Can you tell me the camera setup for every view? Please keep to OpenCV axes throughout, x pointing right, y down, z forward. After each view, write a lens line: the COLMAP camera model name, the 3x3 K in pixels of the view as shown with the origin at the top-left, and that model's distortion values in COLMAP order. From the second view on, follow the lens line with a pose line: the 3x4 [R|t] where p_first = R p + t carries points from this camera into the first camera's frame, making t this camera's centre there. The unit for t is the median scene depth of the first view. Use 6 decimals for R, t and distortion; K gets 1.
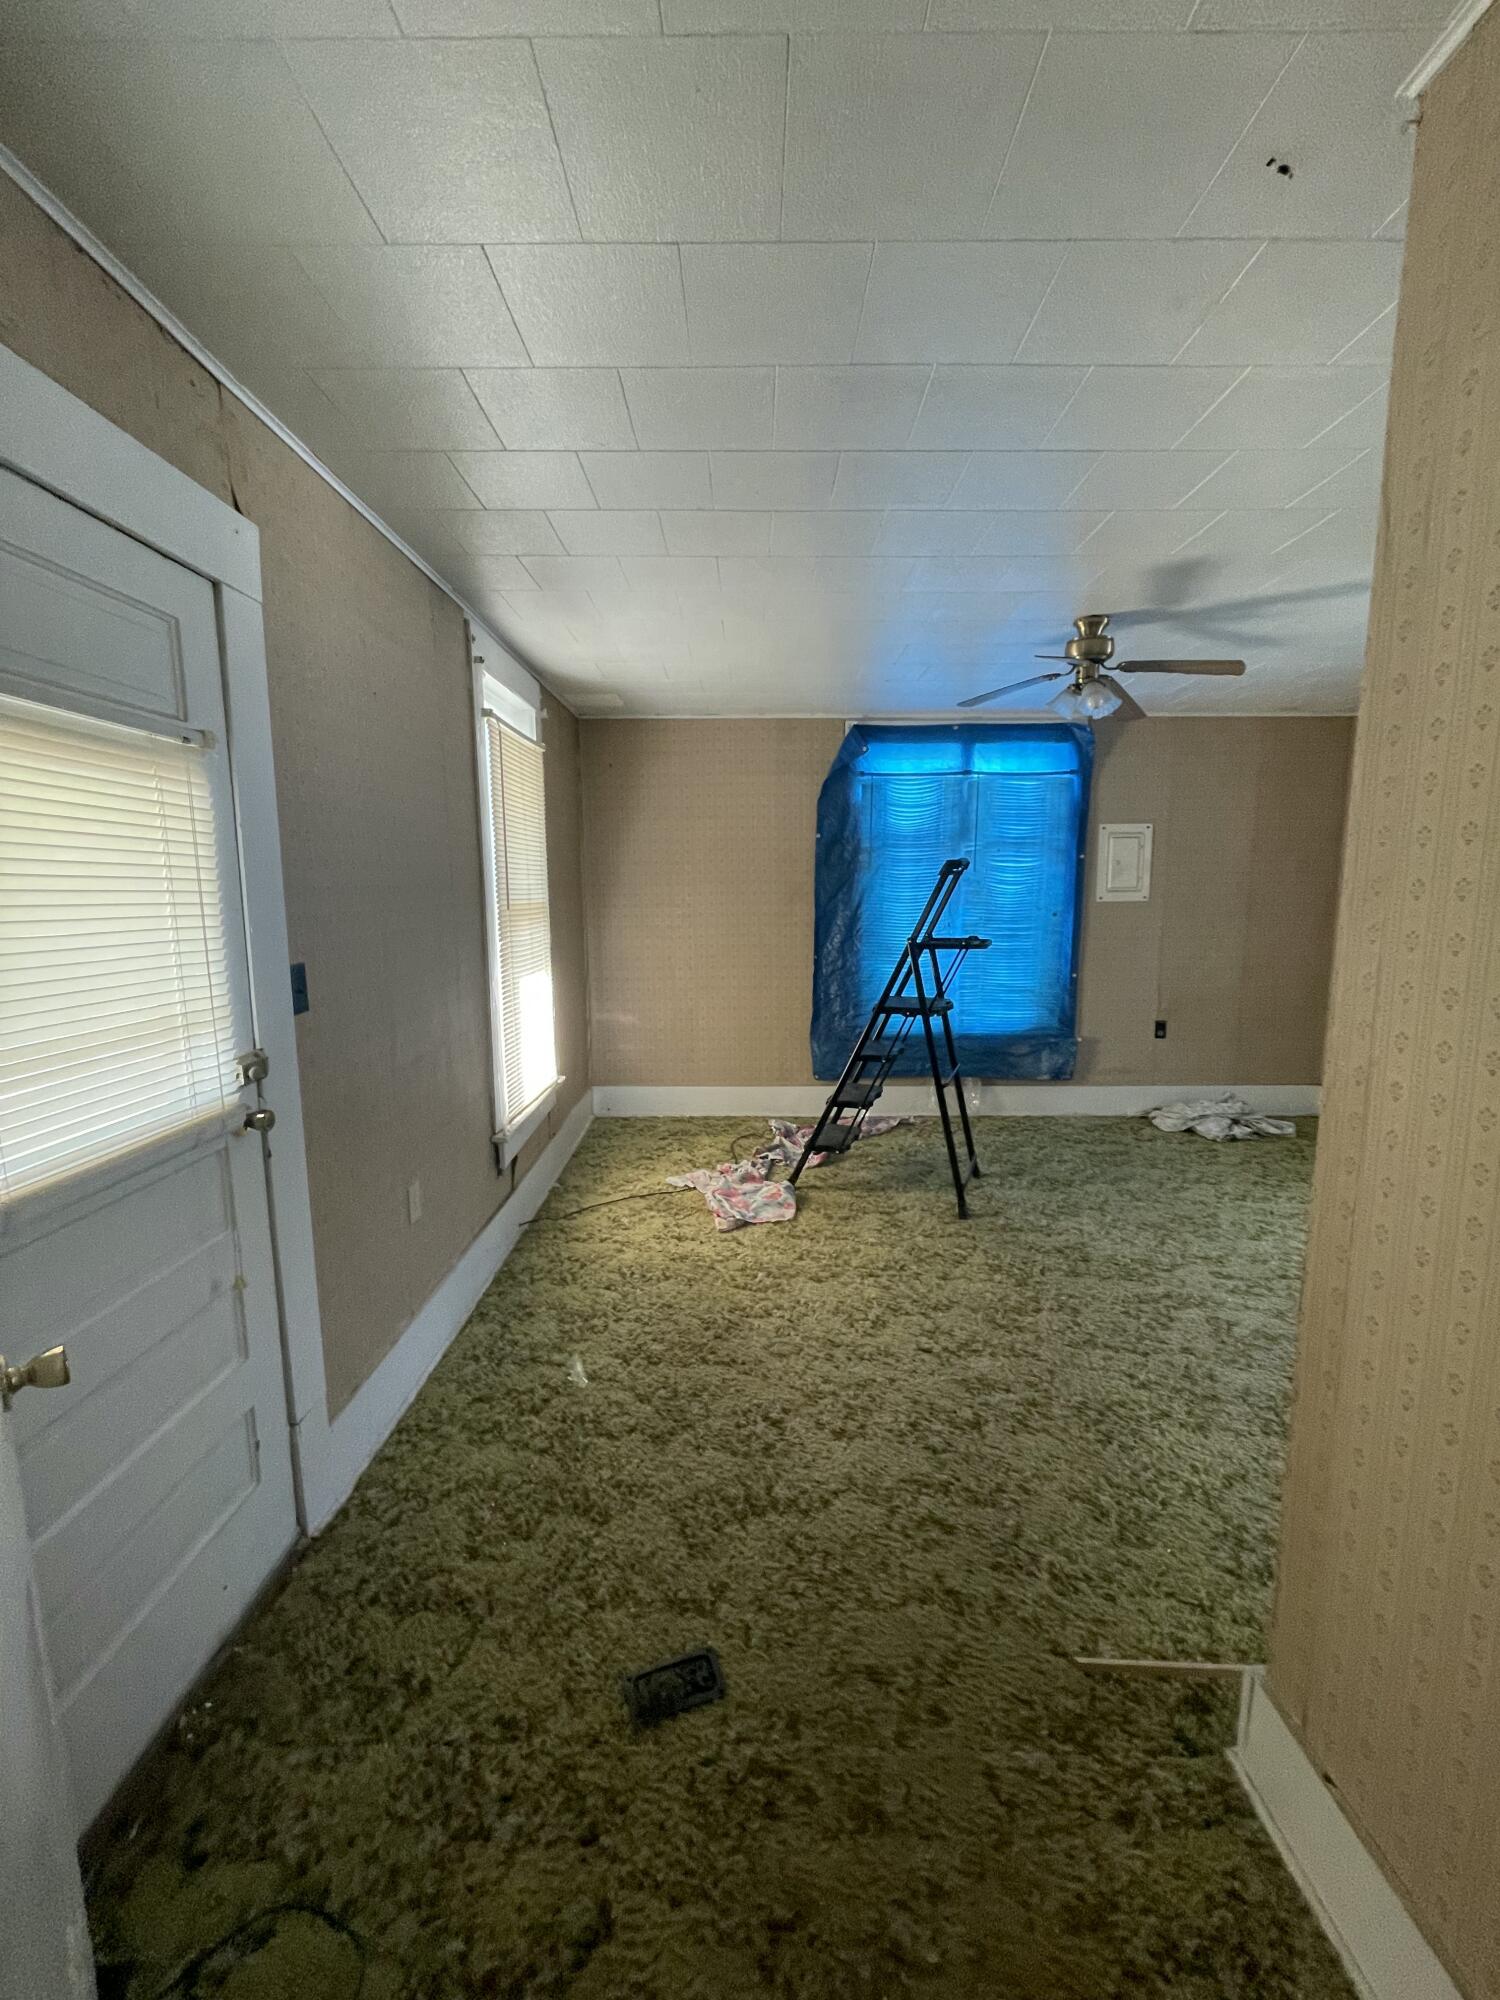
lens RADIAL K [[808.2, 0, 751.5], [0, 808.2, 1000.8], [0, 0, 1]] dist [-0.002806, -0.000065]
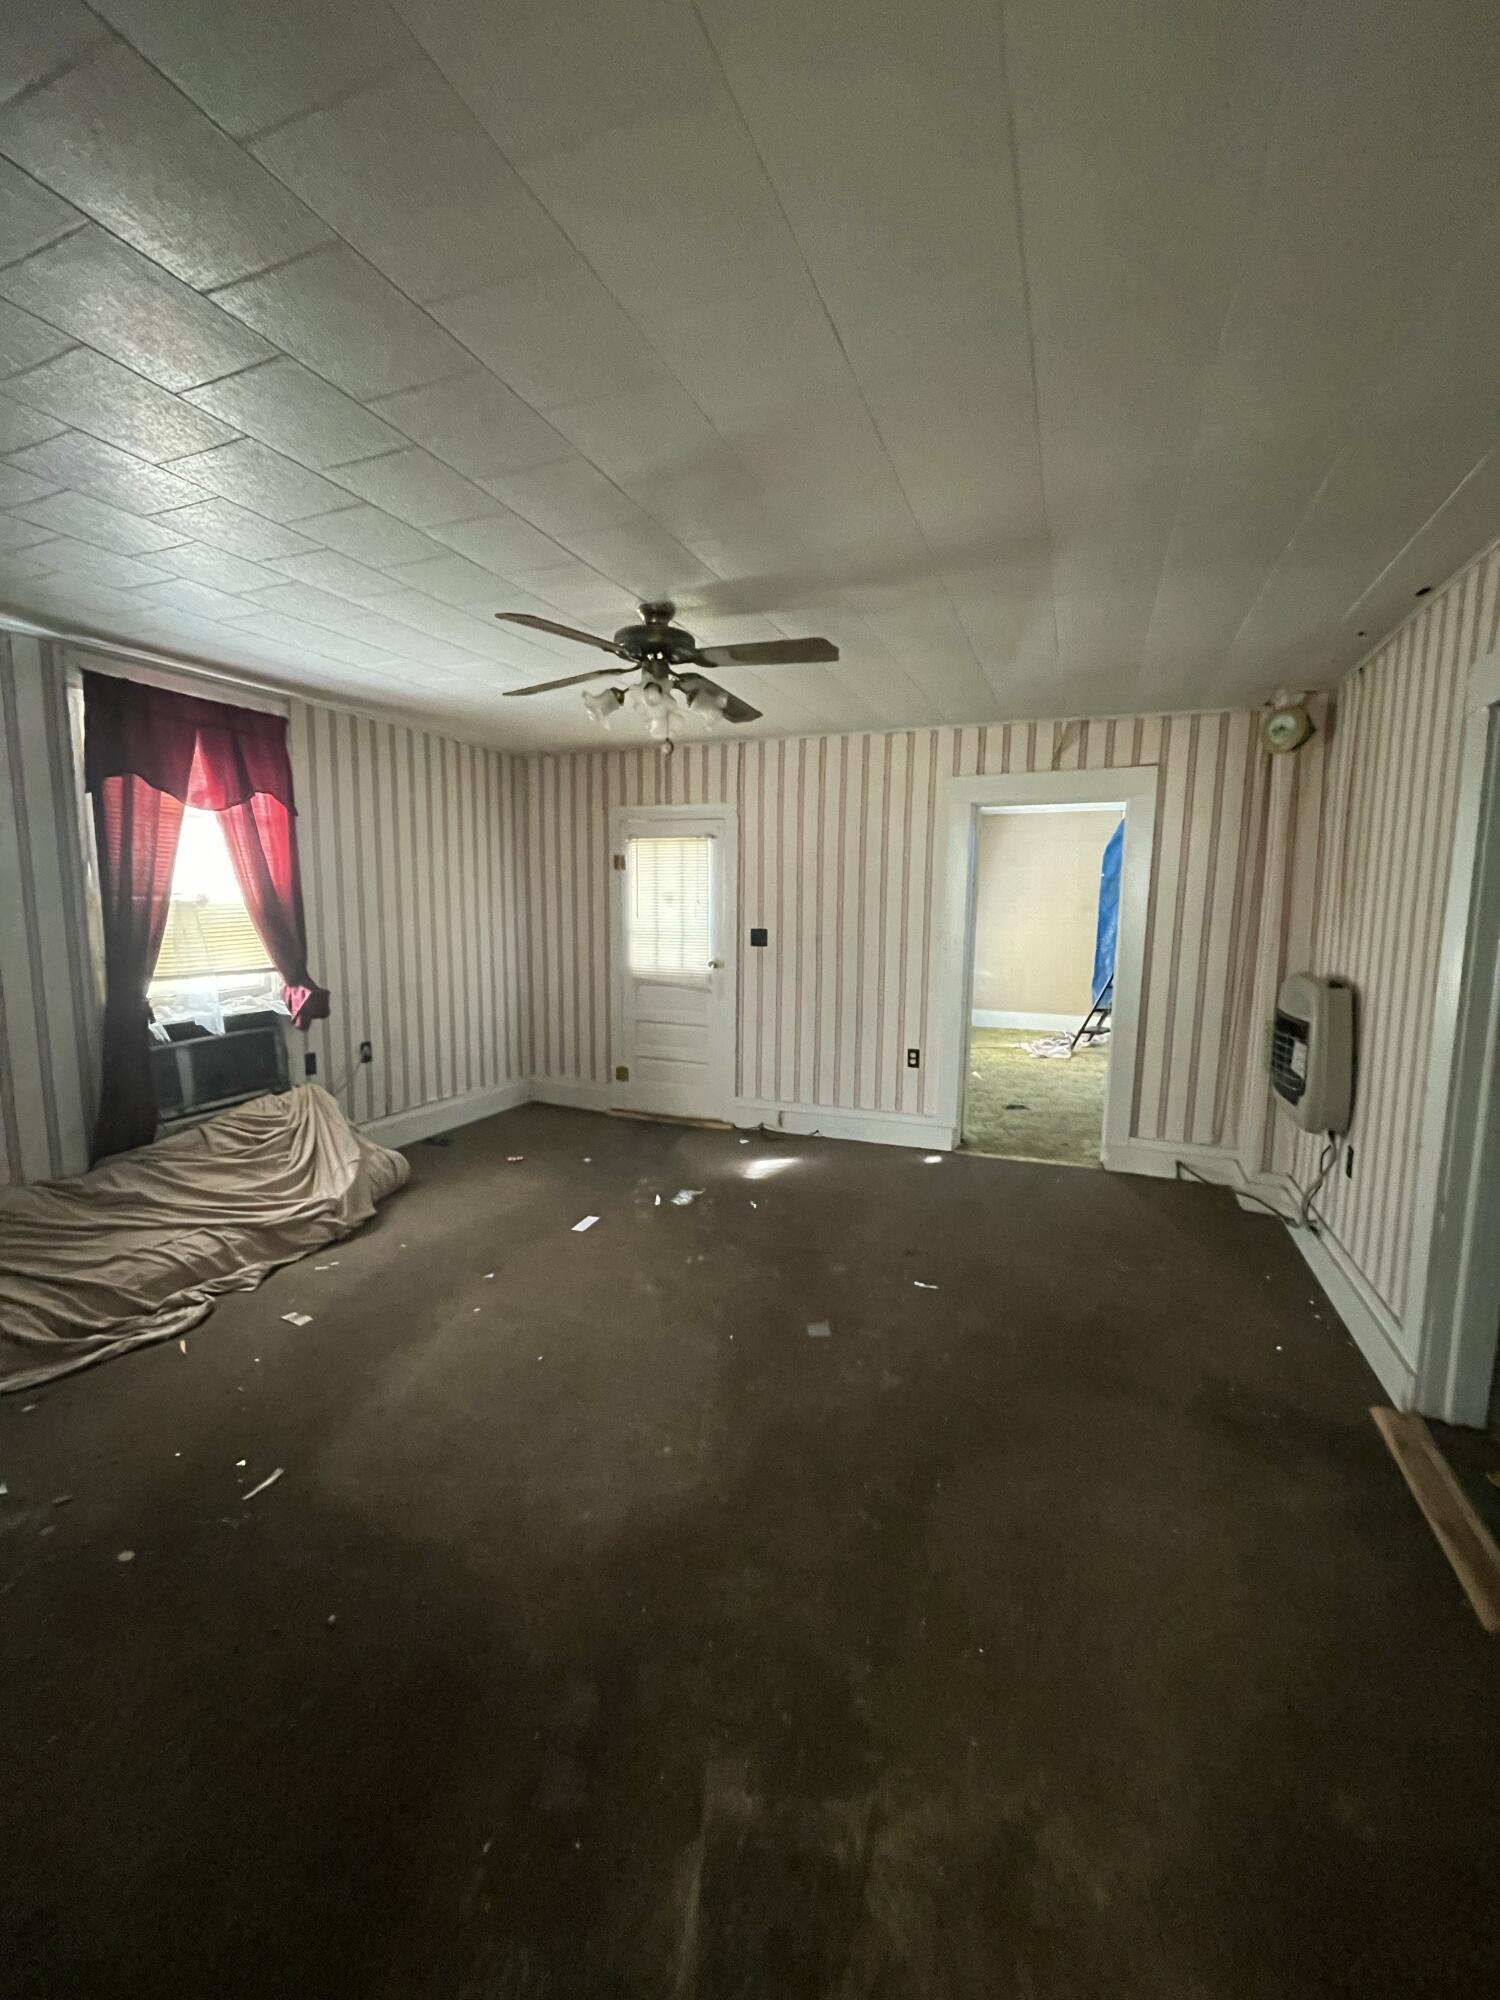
lens RADIAL K [[808.2, 0, 747.9], [0, 808.2, 1003.1], [0, 0, 1]] dist [-0.002806, -0.000065]
pose [[0.925032, 0.058572, -0.375346, 0.053419], [-0.063635, 0.997973, -0.001094, 0.164902], [0.374521, 0.024897, 0.926884, -1.193603]]
